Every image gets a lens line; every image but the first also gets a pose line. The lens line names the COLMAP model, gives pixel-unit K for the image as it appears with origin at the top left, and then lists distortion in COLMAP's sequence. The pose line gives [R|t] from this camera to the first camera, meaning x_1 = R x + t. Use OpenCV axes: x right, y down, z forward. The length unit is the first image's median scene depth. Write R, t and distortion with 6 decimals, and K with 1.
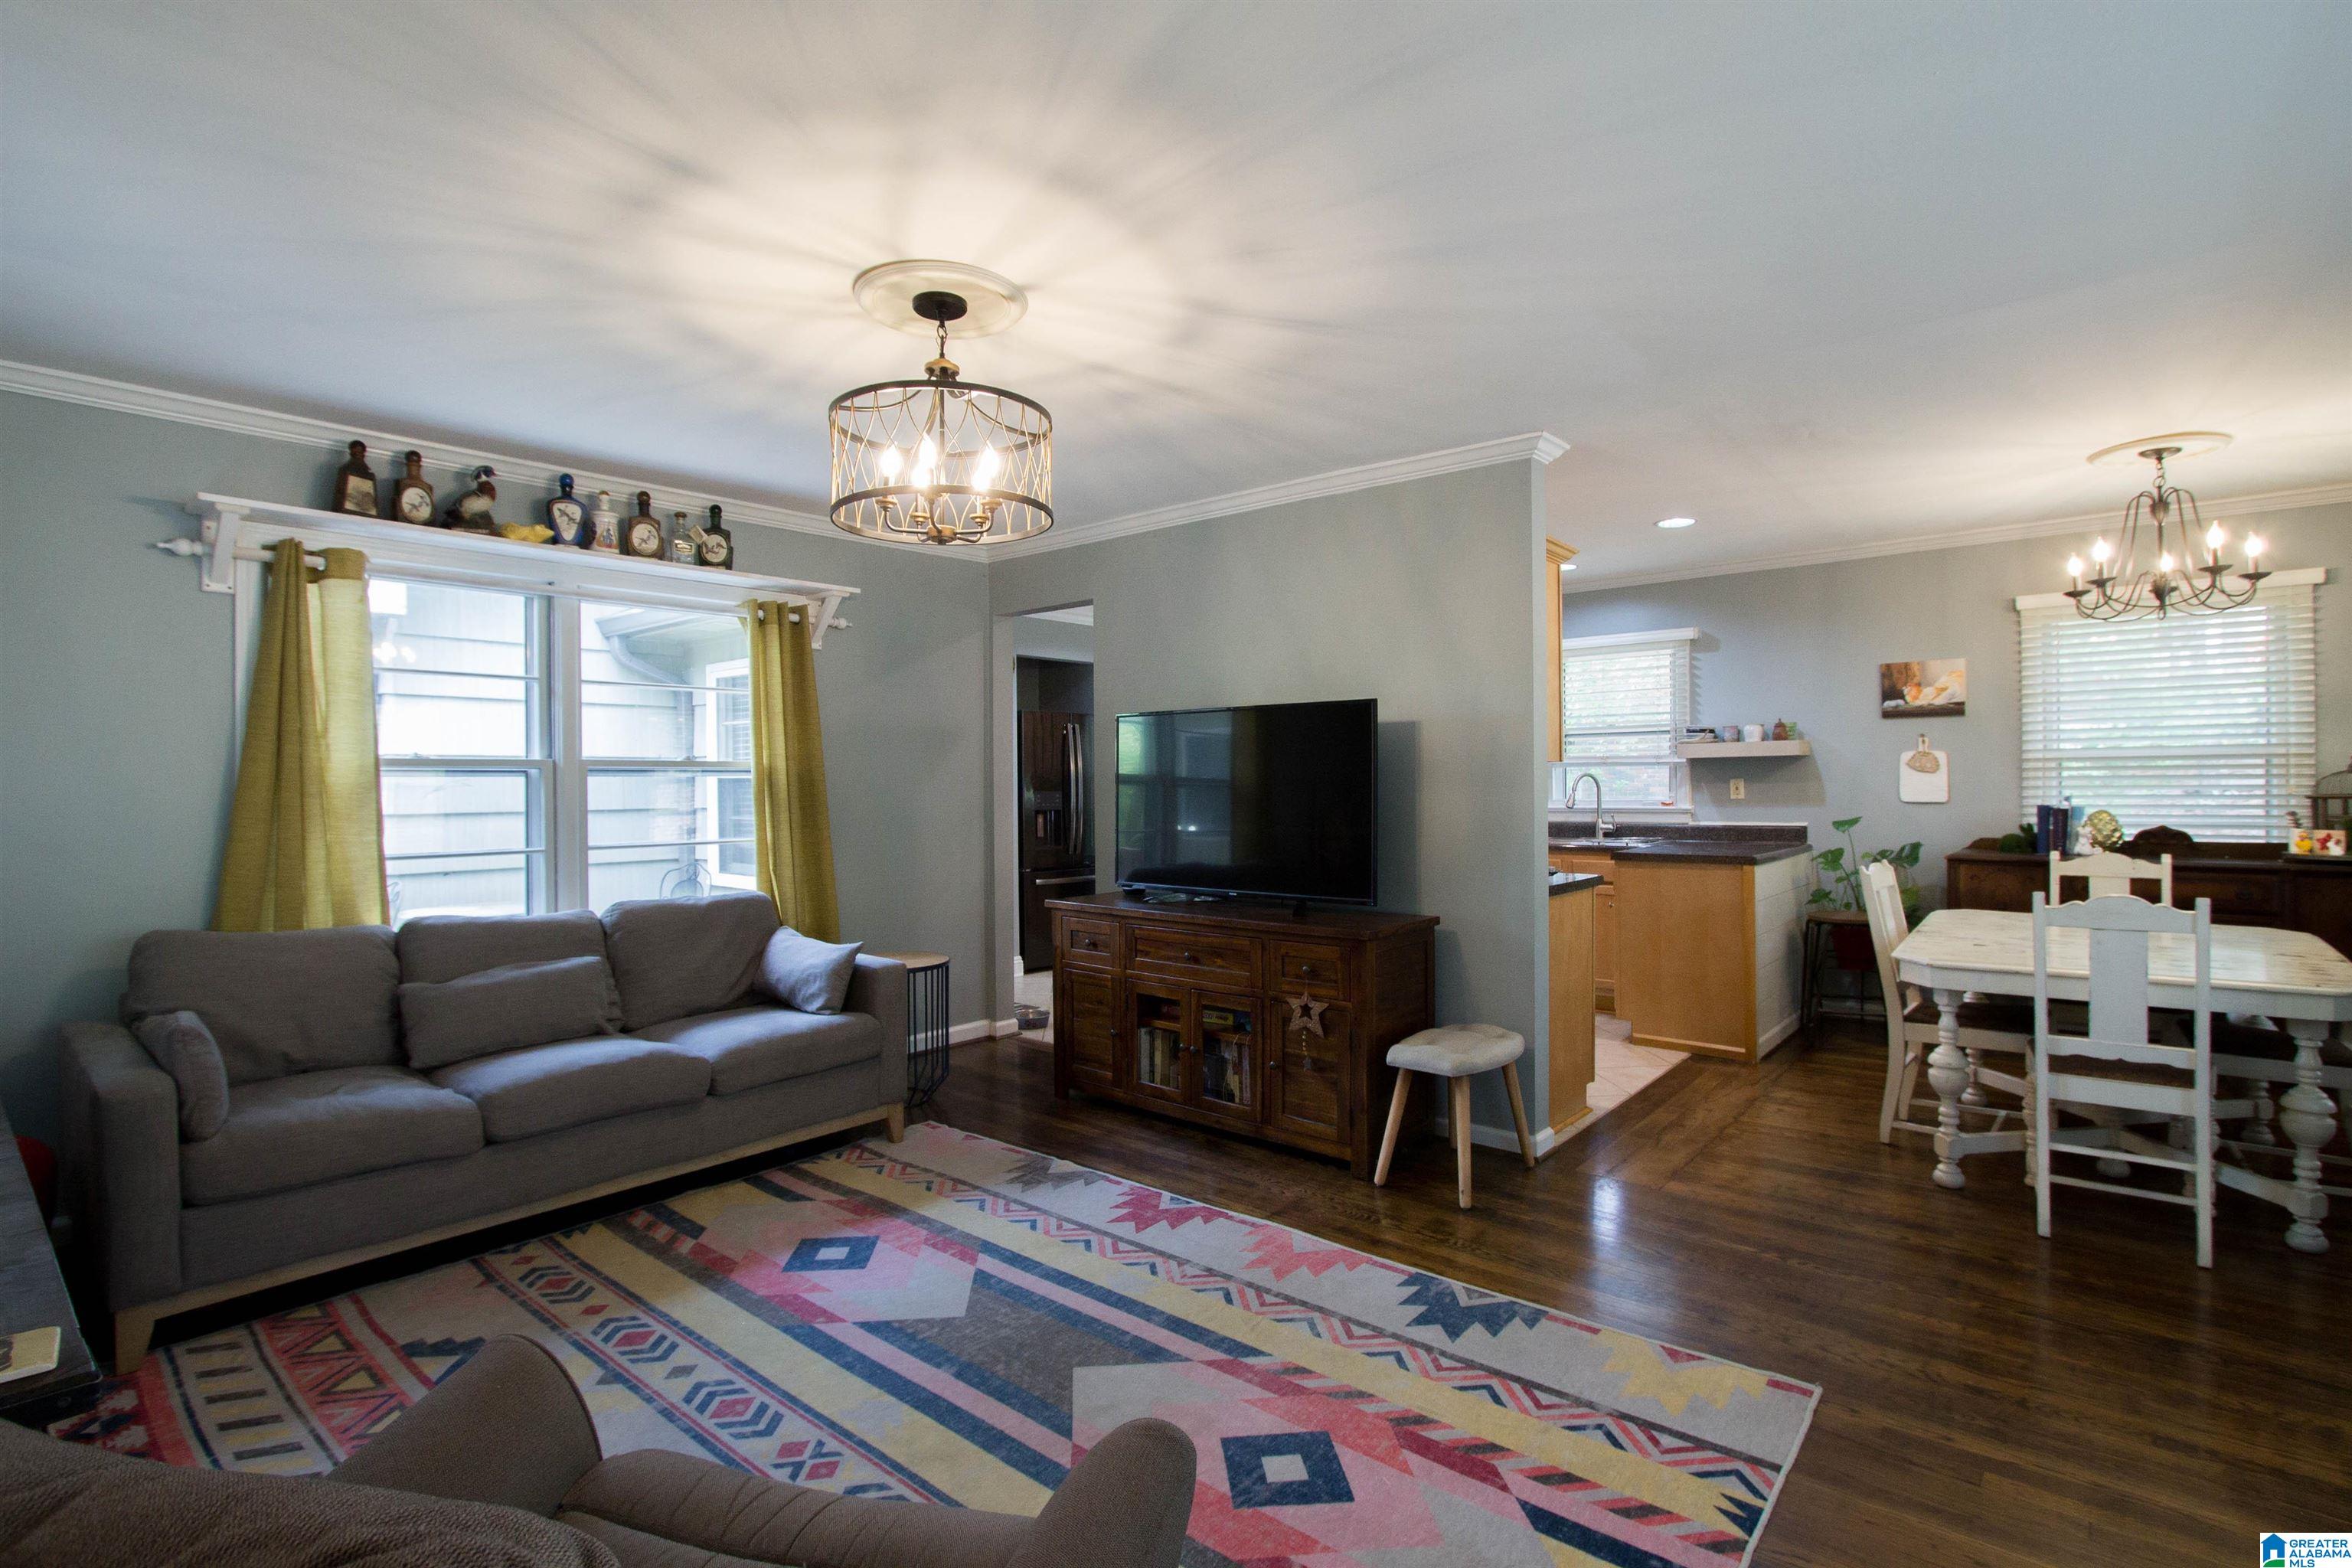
lens RADIAL K [[1112.3, 0, 1173.1], [0, 1112.3, 776.2], [0, 0, 1]] dist [0.000481, 0.000439]
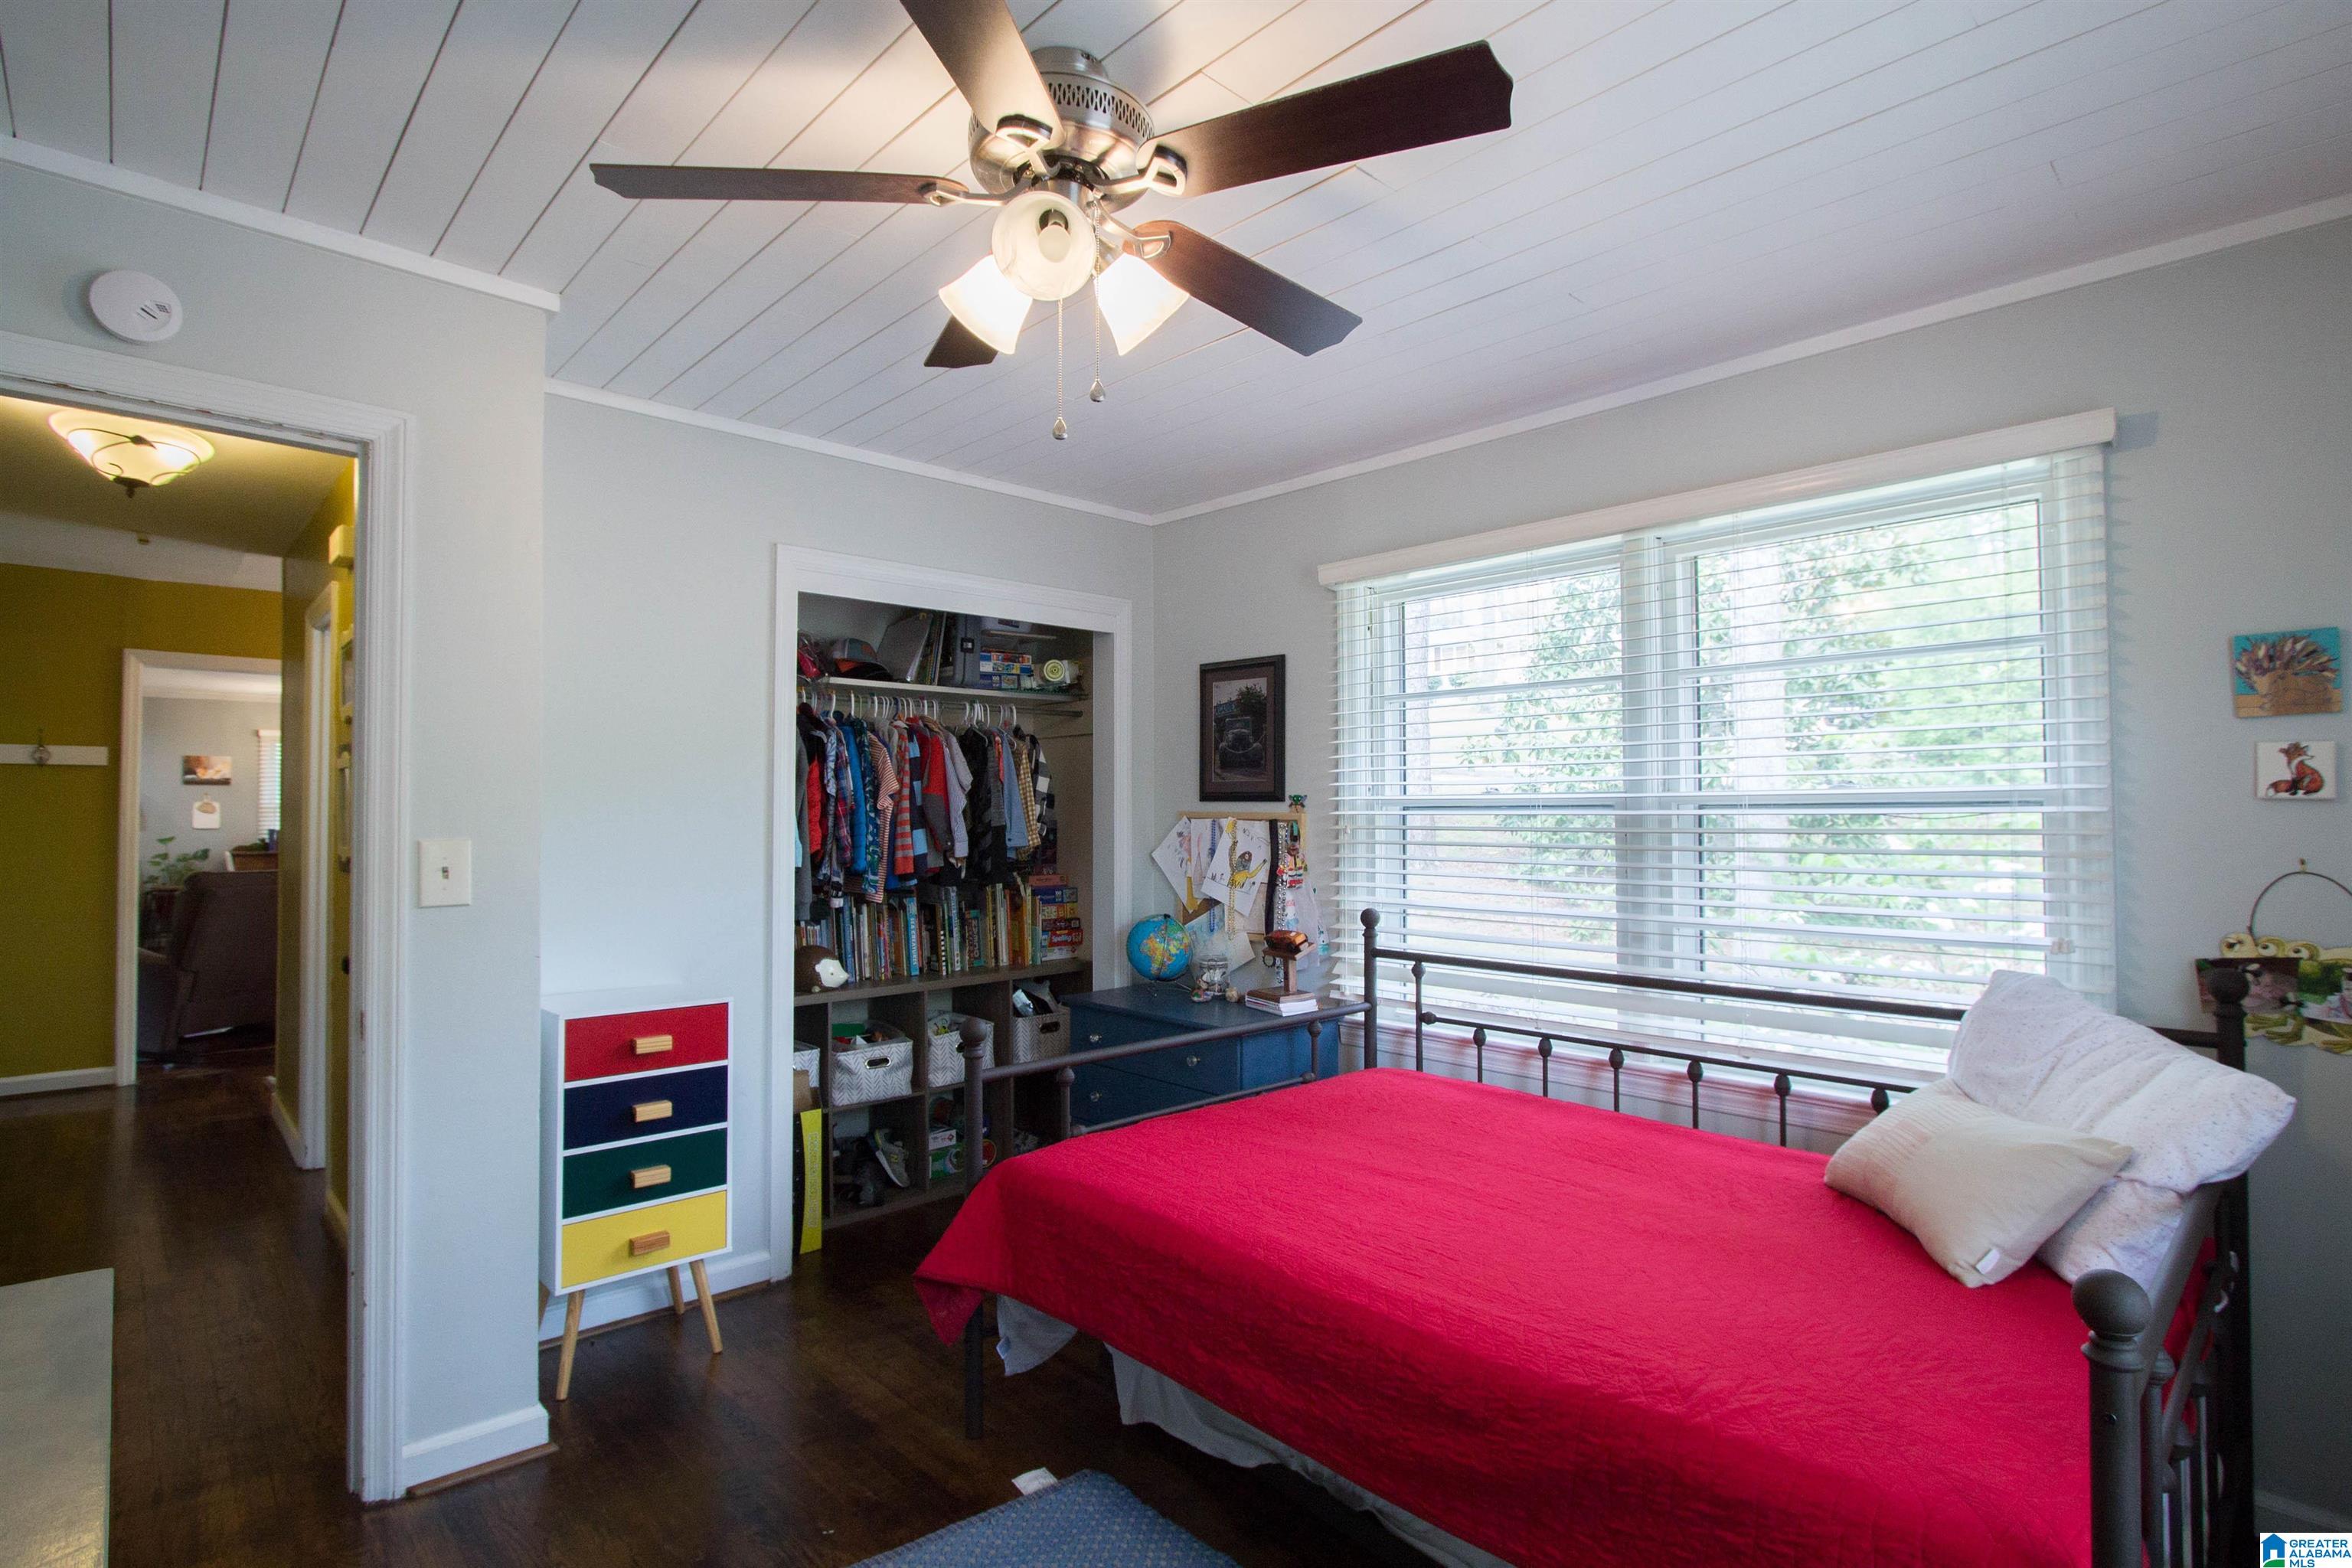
lens RADIAL K [[1112.3, 0, 1167.5], [0, 1112.3, 777.5], [0, 0, 1]] dist [0.000481, 0.000439]
pose [[0.102013, 0.036727, 0.994105, -1.132743], [0.000195, 0.999317, -0.036939, 0.006666], [-0.994783, 0.003962, 0.101936, -0.902090]]
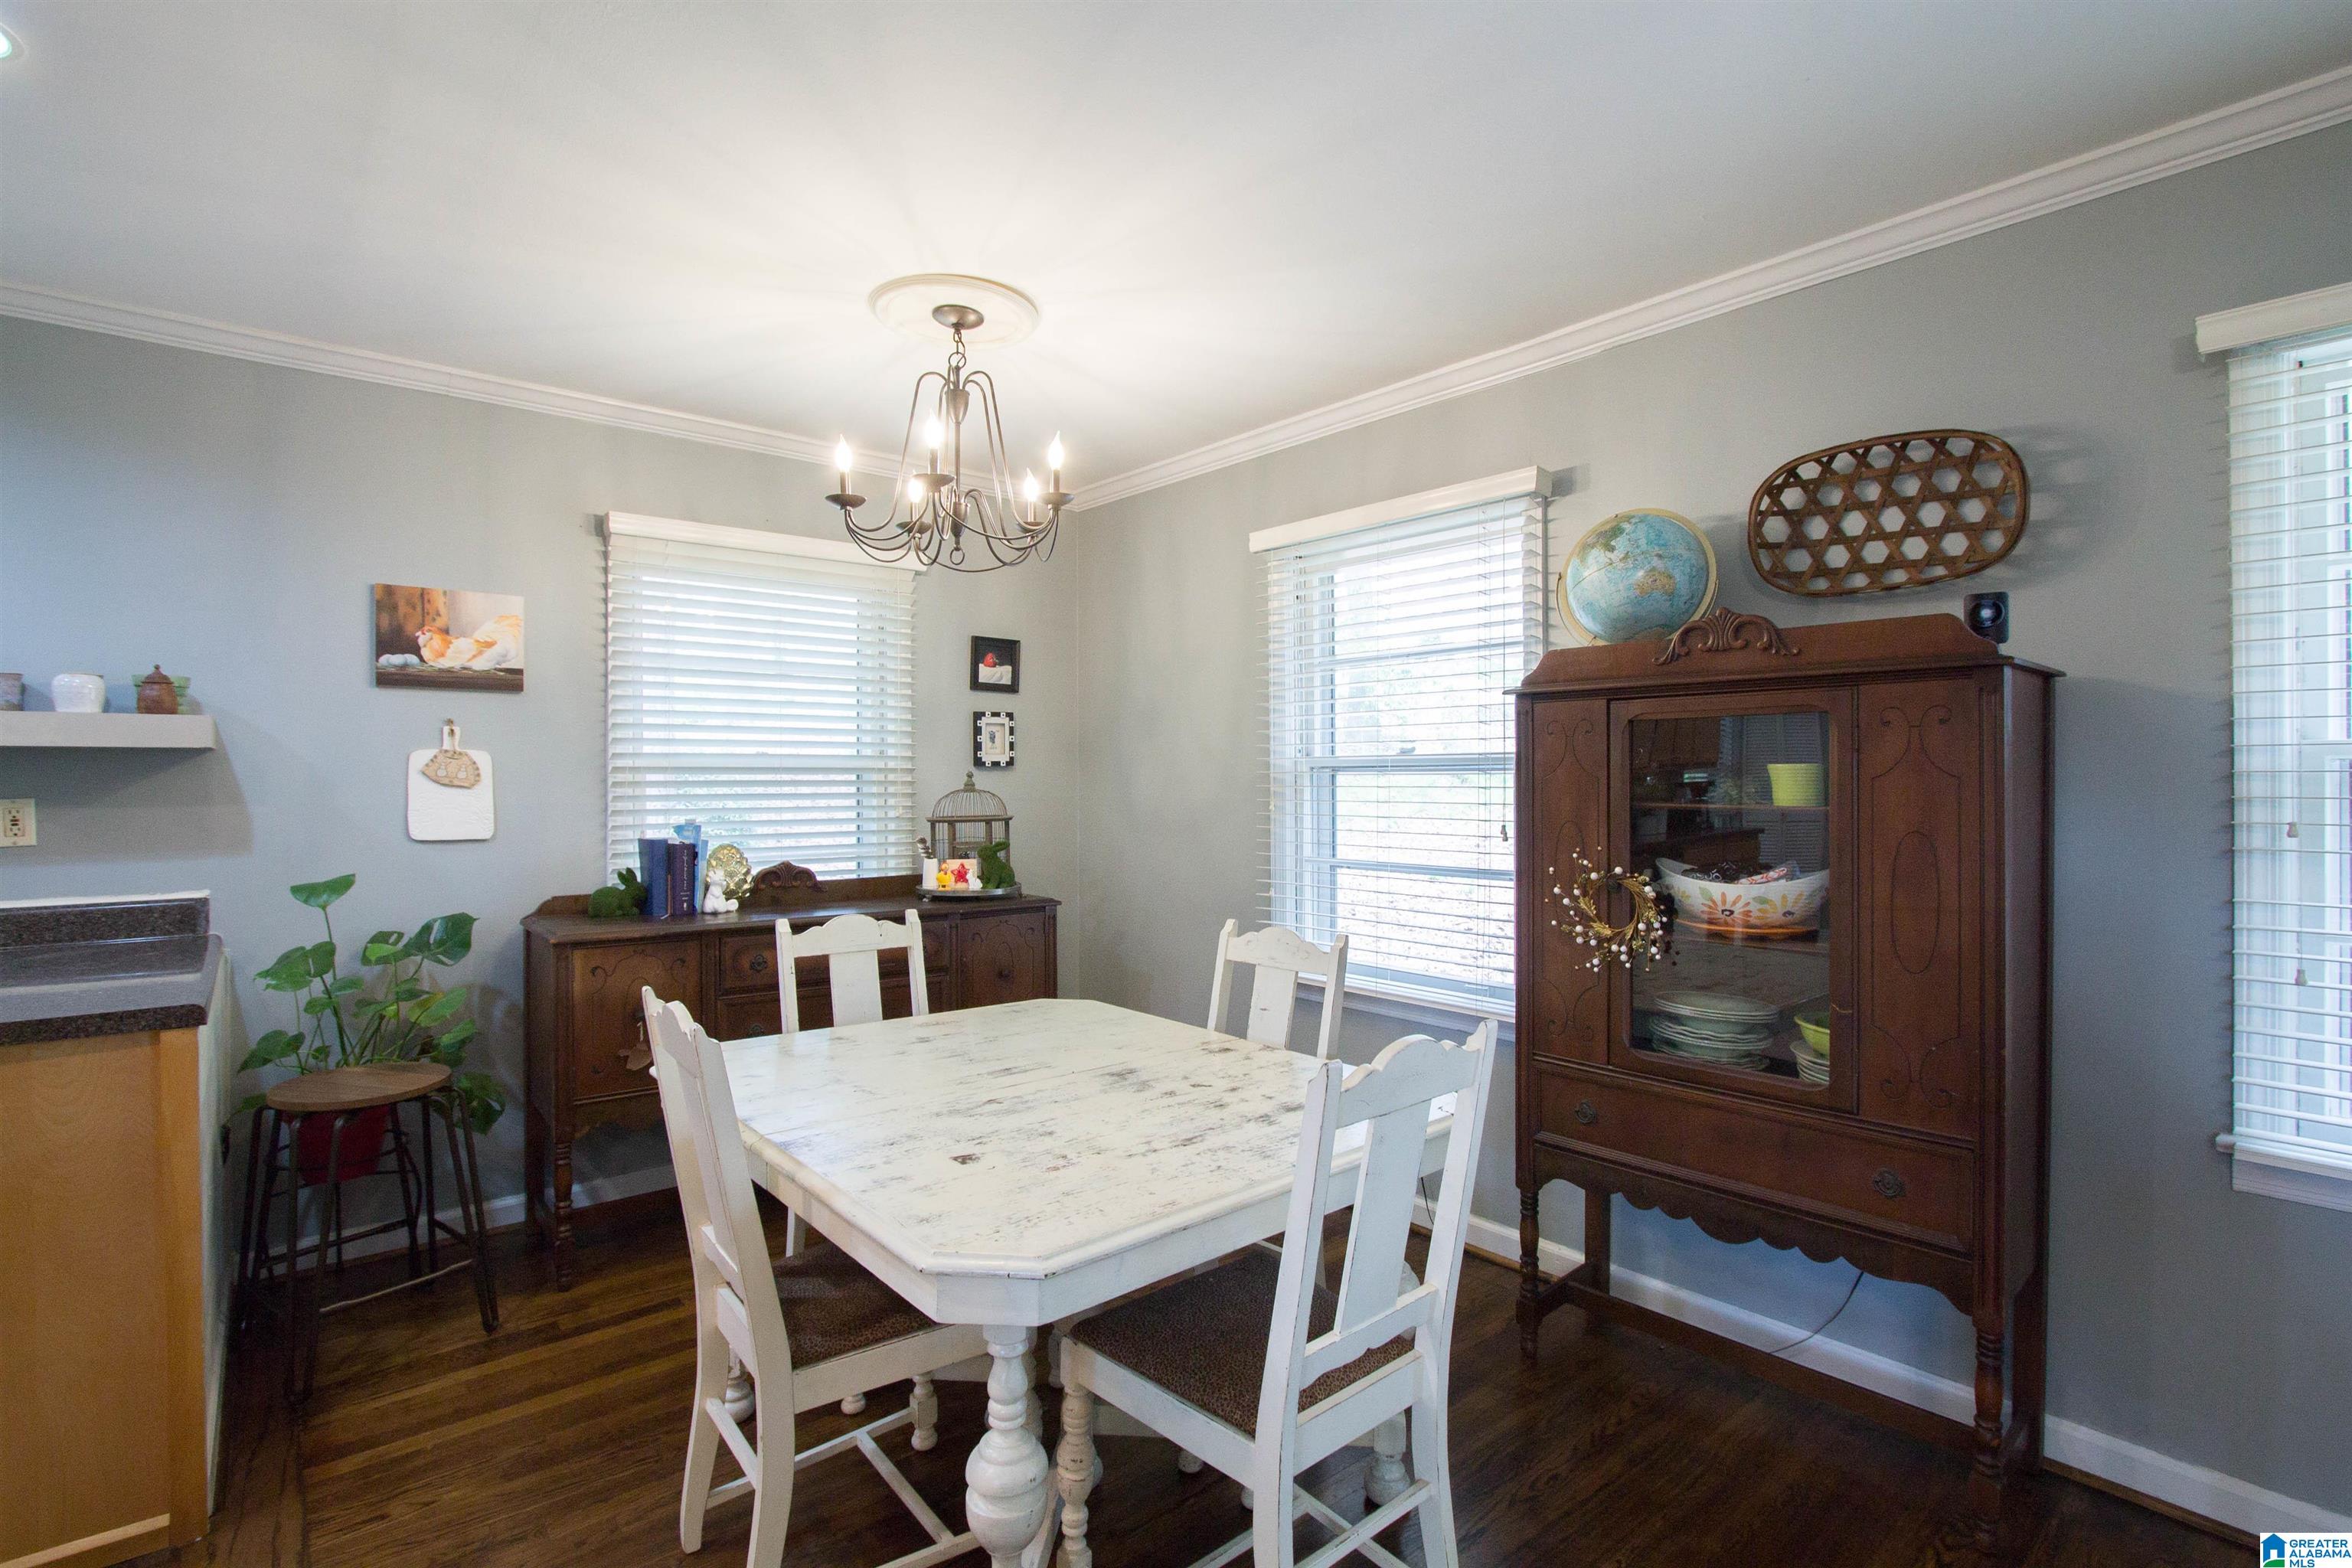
lens RADIAL K [[1112.3, 0, 1180.0], [0, 1112.3, 772.4], [0, 0, 1]] dist [0.000481, 0.000439]
pose [[0.159756, 0.020626, 0.986941, 0.184838], [-0.003463, 0.999787, -0.020334, -0.000825], [-0.987151, -0.000169, 0.159793, 0.568976]]
